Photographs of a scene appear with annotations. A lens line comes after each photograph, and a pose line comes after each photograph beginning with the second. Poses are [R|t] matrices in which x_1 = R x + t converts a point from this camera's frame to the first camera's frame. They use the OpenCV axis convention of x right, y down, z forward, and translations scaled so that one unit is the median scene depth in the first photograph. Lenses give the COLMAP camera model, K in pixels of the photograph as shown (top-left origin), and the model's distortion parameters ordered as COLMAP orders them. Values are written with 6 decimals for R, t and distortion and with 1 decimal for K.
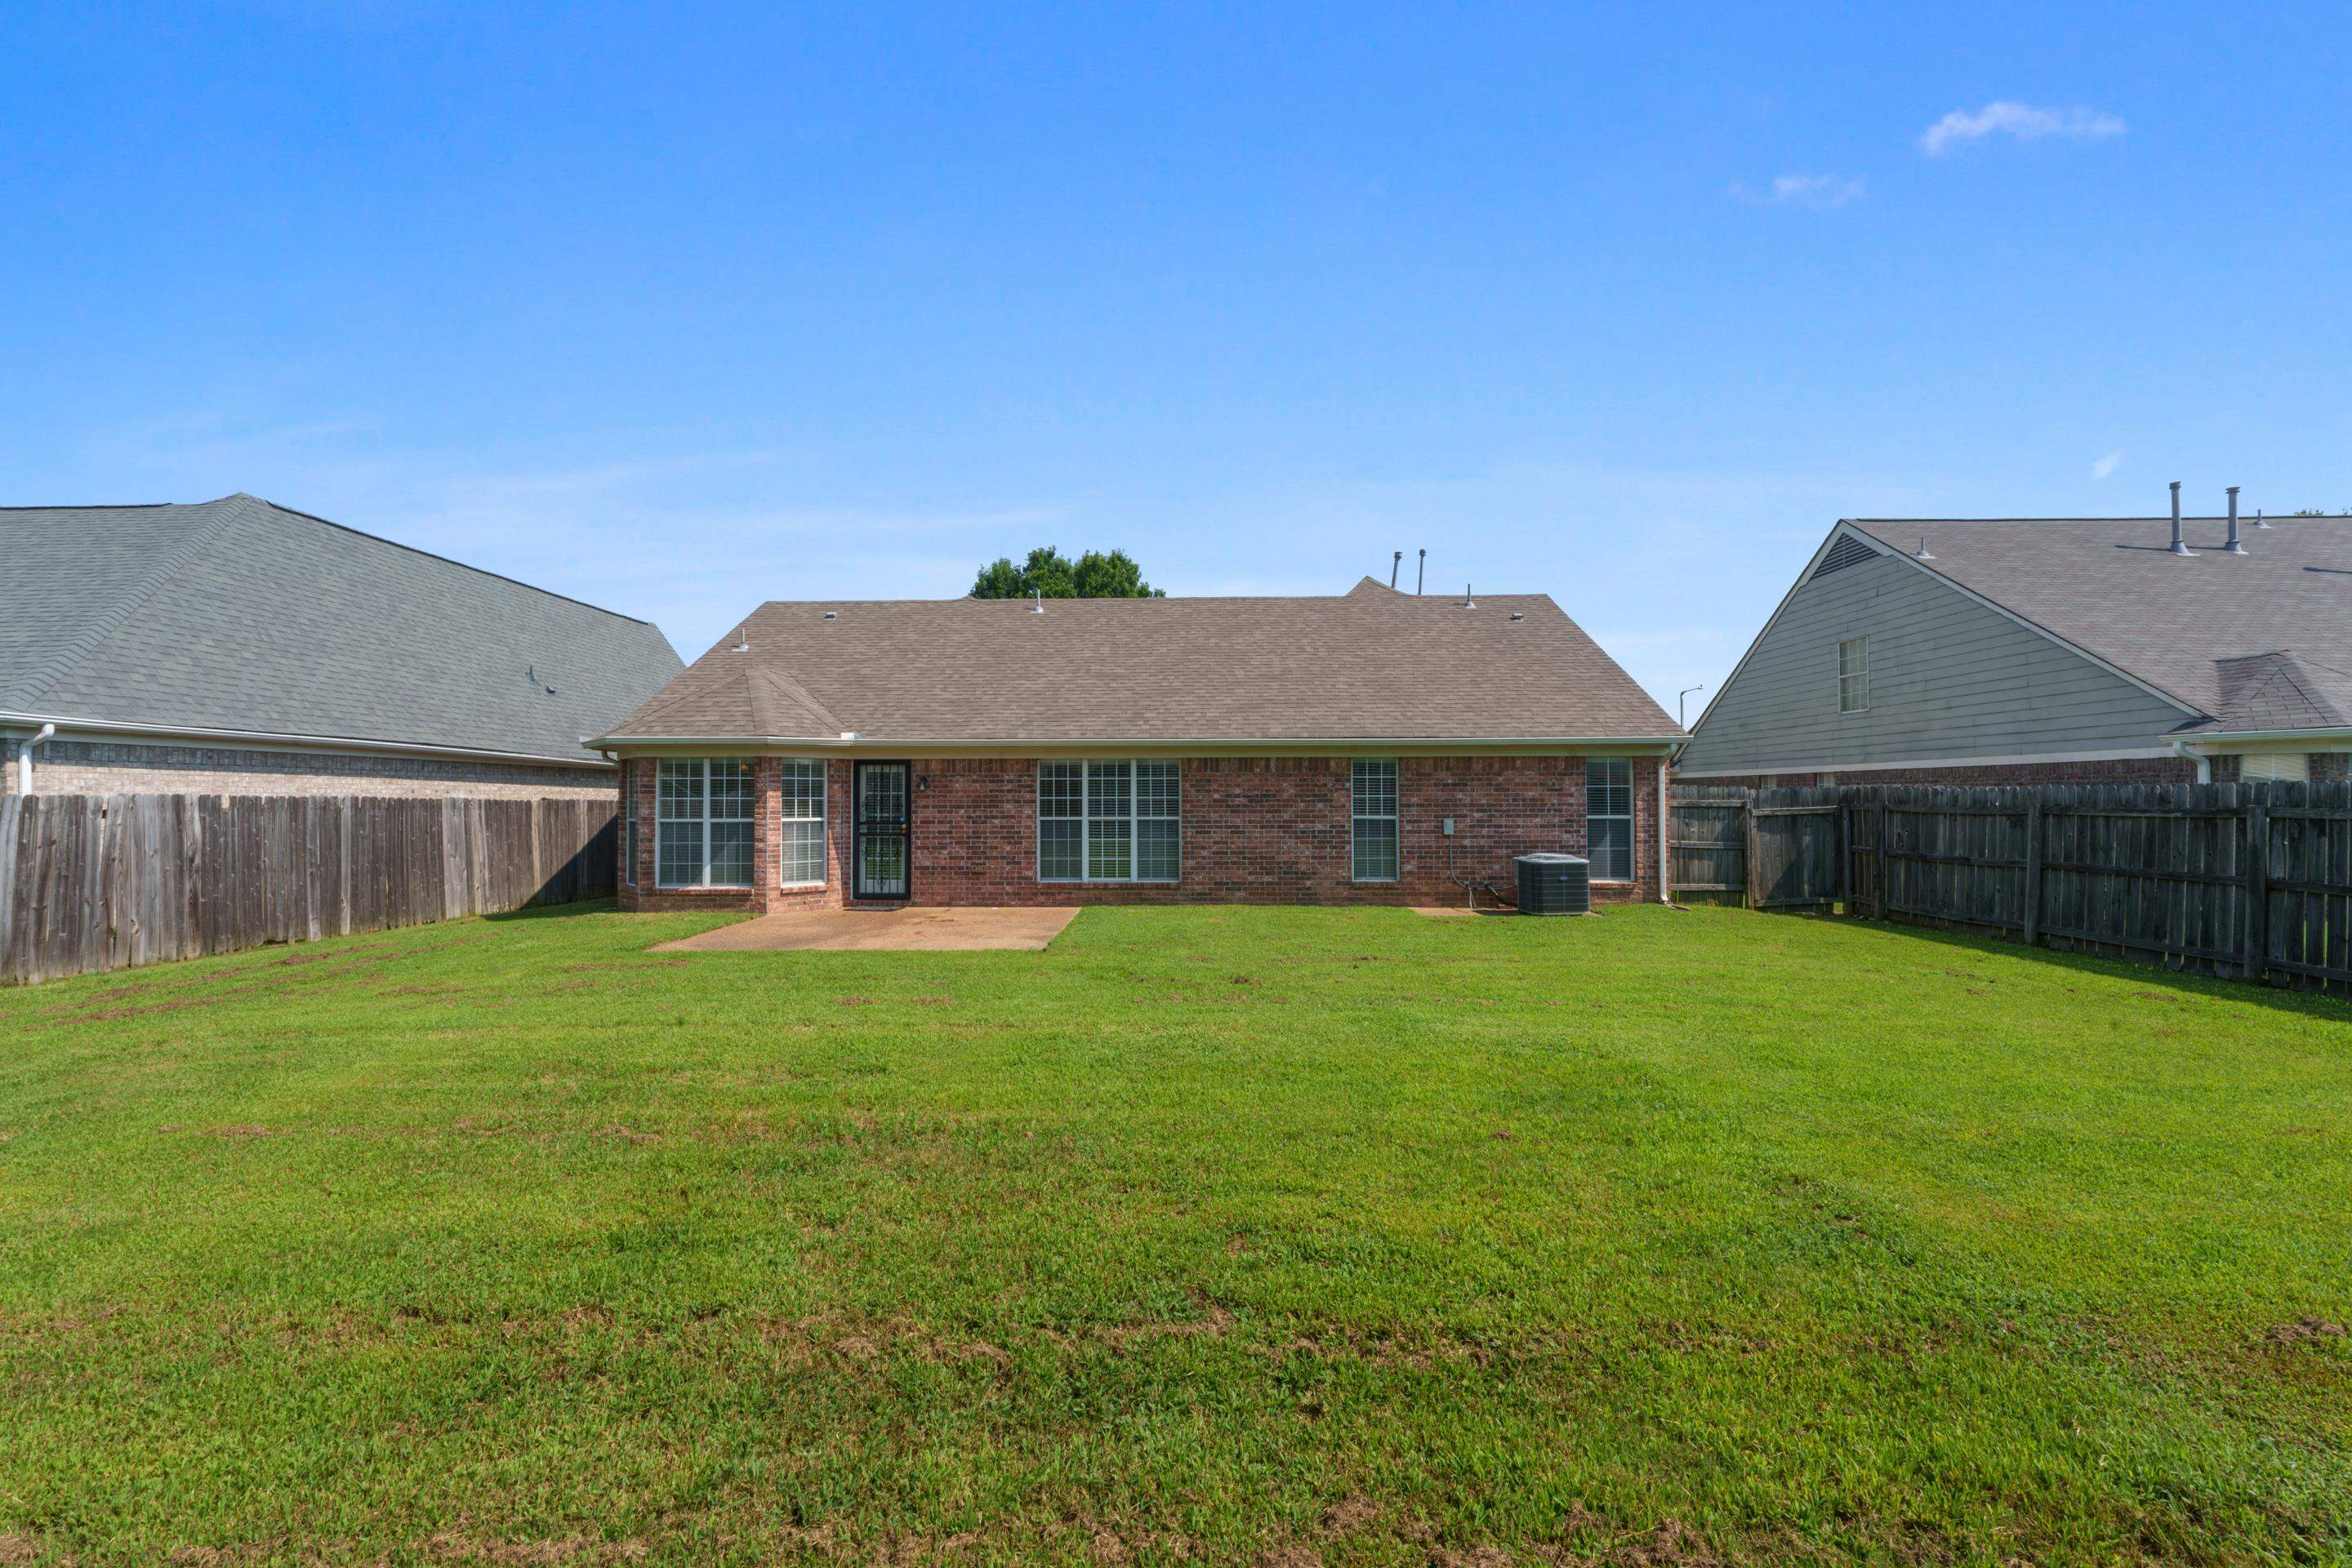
lens RADIAL K [[972.2, 0, 1174.2], [0, 972.2, 789.5], [0, 0, 1]] dist [0.001182, -0.002046]
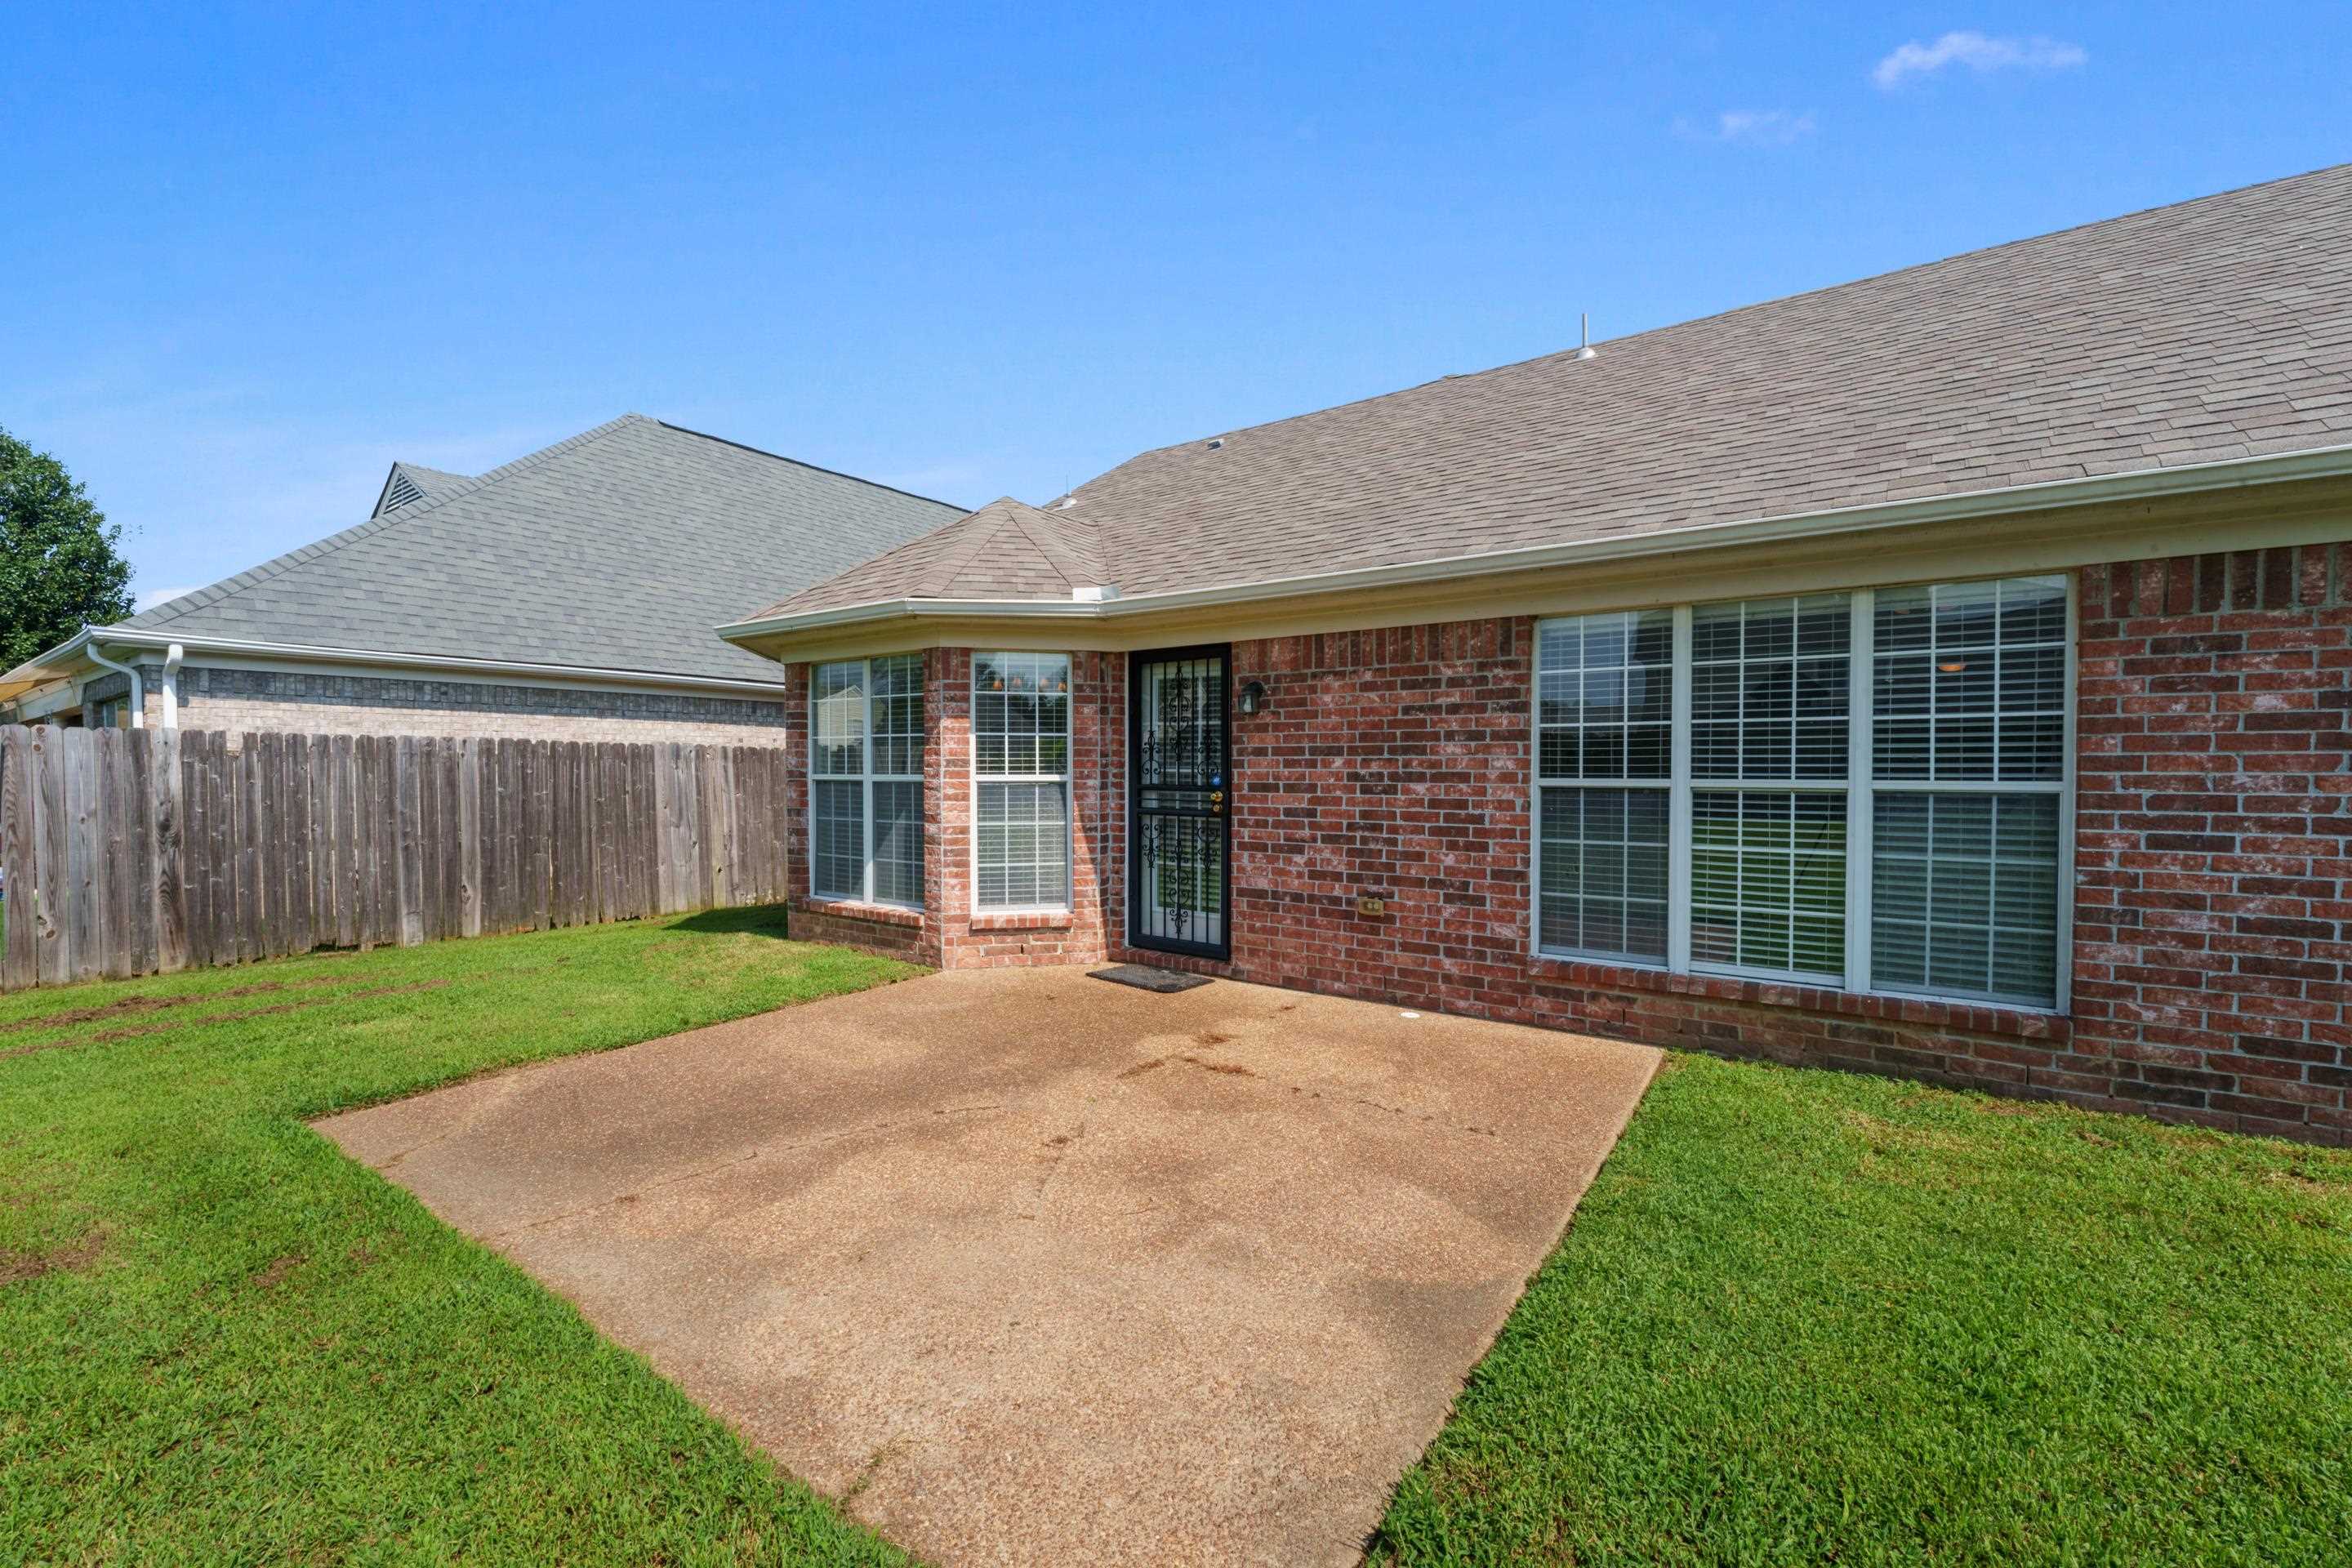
lens RADIAL K [[972.2, 0, 1154.7], [0, 972.2, 782.8], [0, 0, 1]] dist [0.001182, -0.002046]
pose [[0.818622, 0.011866, -0.574211, -0.047953], [0.003679, 0.999658, 0.025904, 0.020350], [0.574321, -0.023318, 0.818298, 0.627470]]
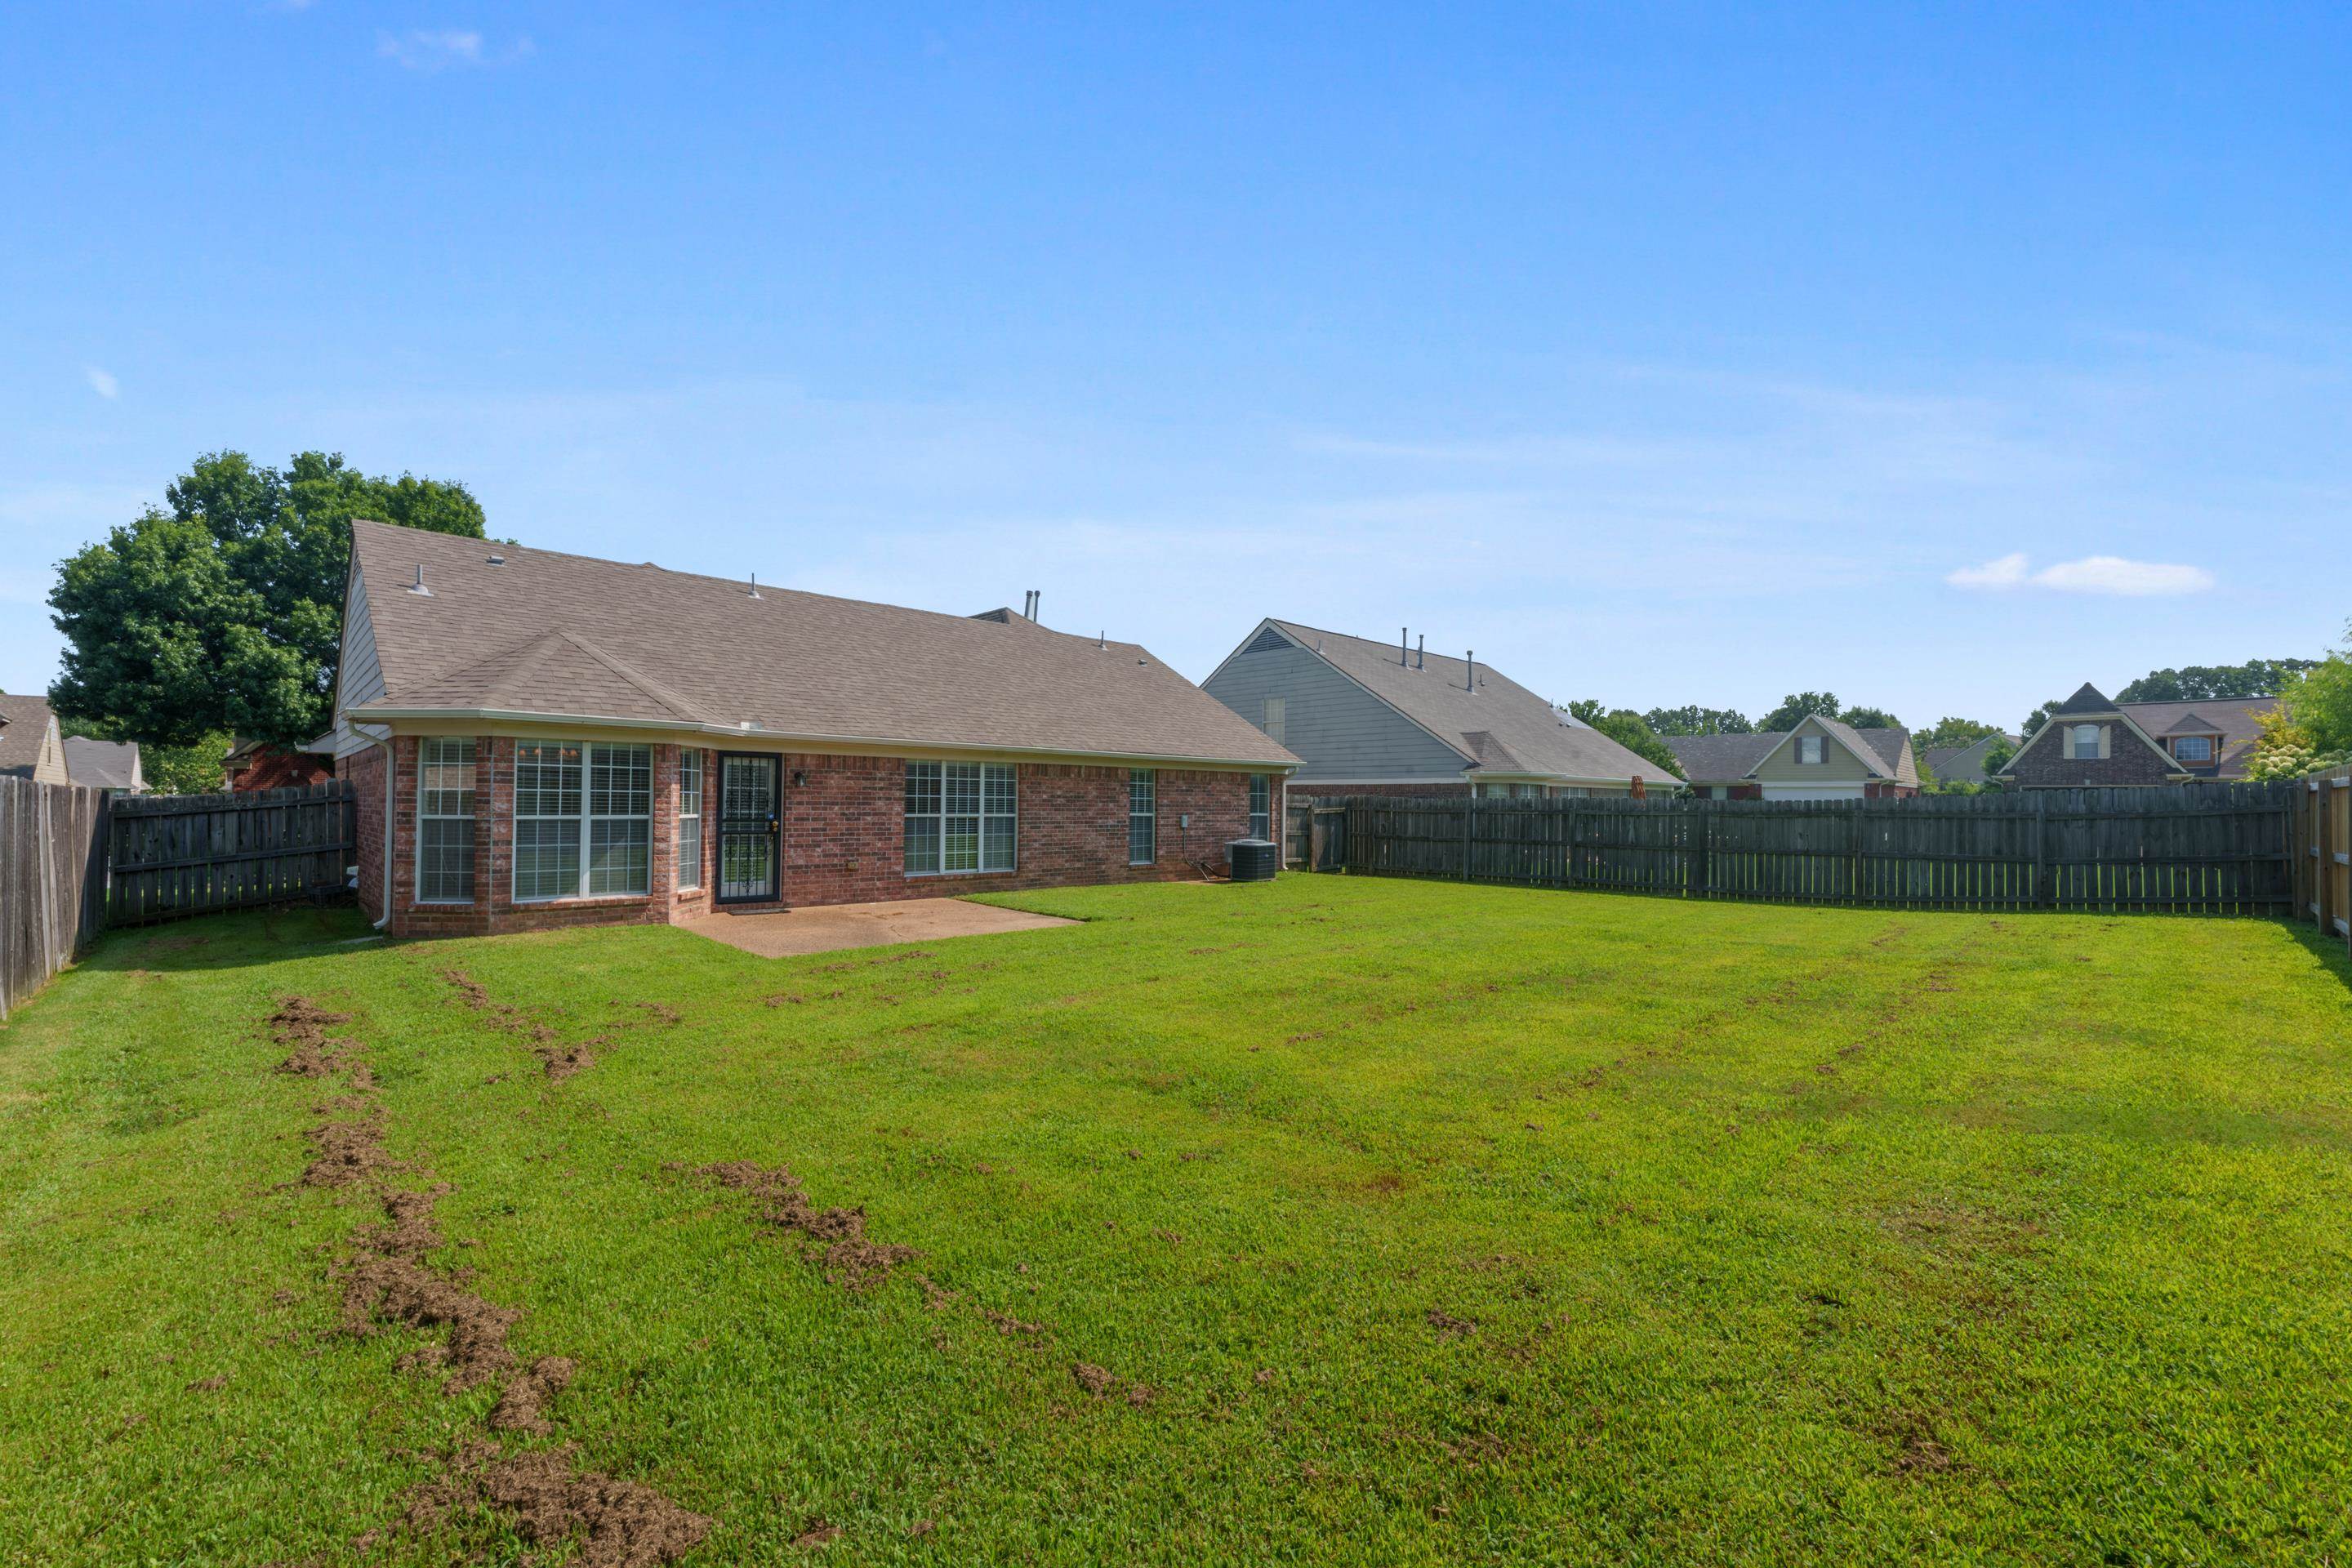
lens RADIAL K [[972.2, 0, 1184.8], [0, 972.2, 791.9], [0, 0, 1]] dist [0.001182, -0.002046]
pose [[0.695487, 0.017611, 0.718323, -0.688398], [-0.019283, 0.999797, -0.005842, 0.004714], [-0.718280, -0.009788, 0.695686, 0.054881]]
